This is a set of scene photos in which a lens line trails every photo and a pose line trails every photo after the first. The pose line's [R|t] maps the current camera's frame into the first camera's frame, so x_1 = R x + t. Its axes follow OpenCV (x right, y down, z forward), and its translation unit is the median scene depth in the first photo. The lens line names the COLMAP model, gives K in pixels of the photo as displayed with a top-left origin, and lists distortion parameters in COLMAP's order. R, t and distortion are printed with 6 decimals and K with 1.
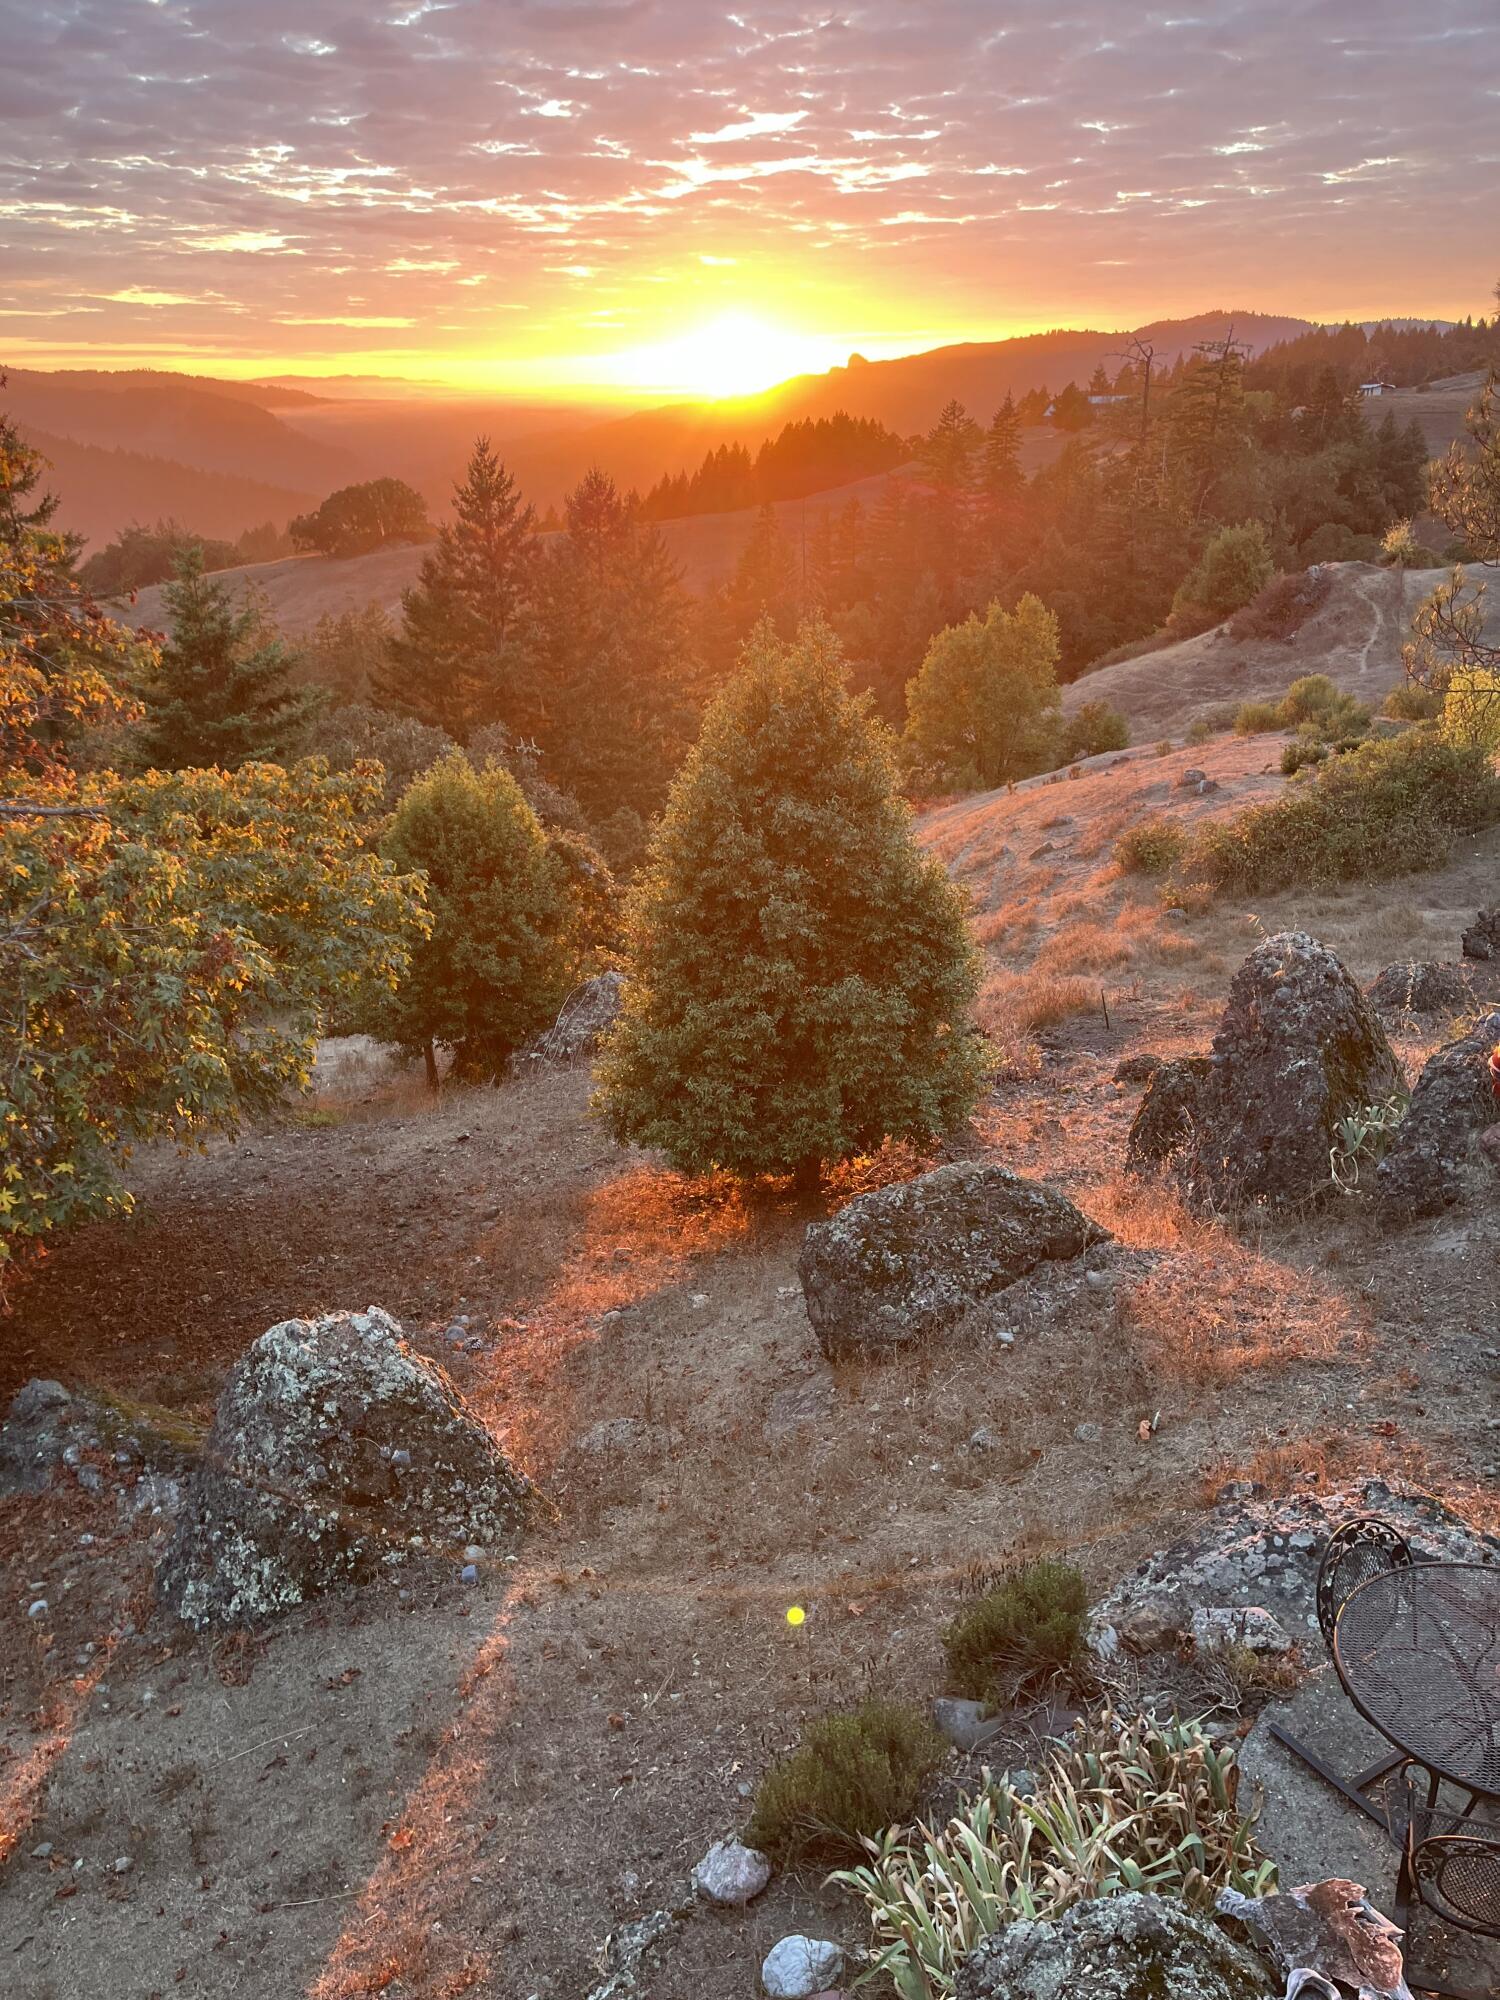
lens RADIAL K [[1514.7, 0, 764.3], [0, 1514.7, 1001.5], [0, 0, 1]] dist [0.062330, -0.091976]
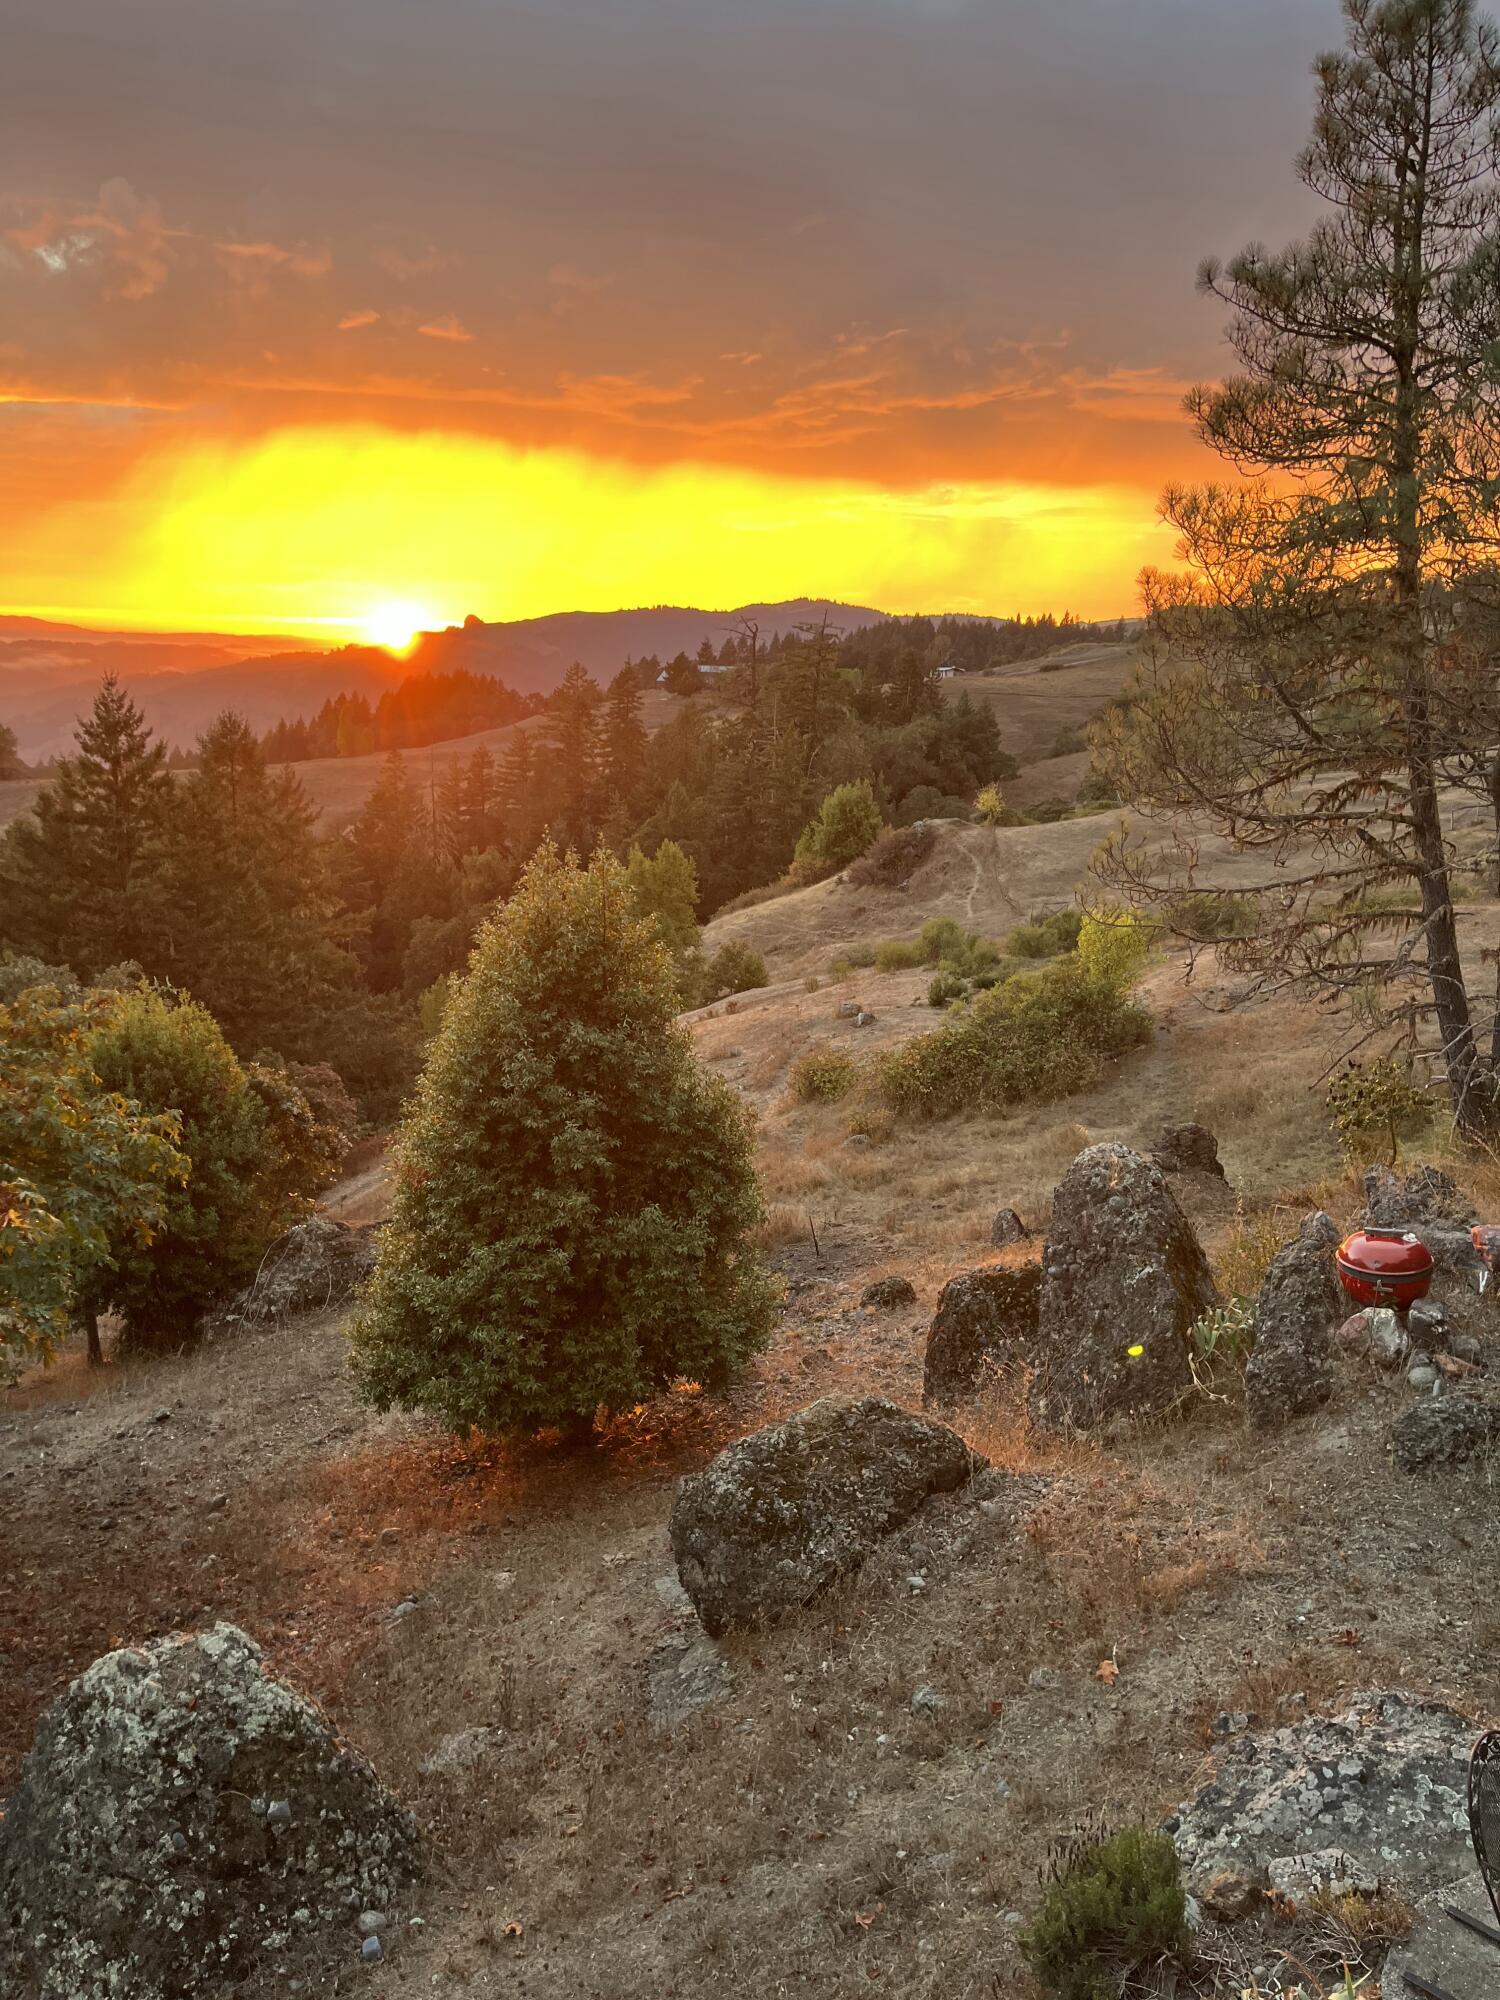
lens RADIAL K [[1514.7, 0, 764.3], [0, 1514.7, 1001.5], [0, 0, 1]] dist [0.062330, -0.091976]
pose [[0.969328, -0.009805, 0.245574, -0.104914], [0.048147, 0.987418, -0.150621, 0.003194], [-0.241007, 0.157825, 0.957605, 0.045374]]
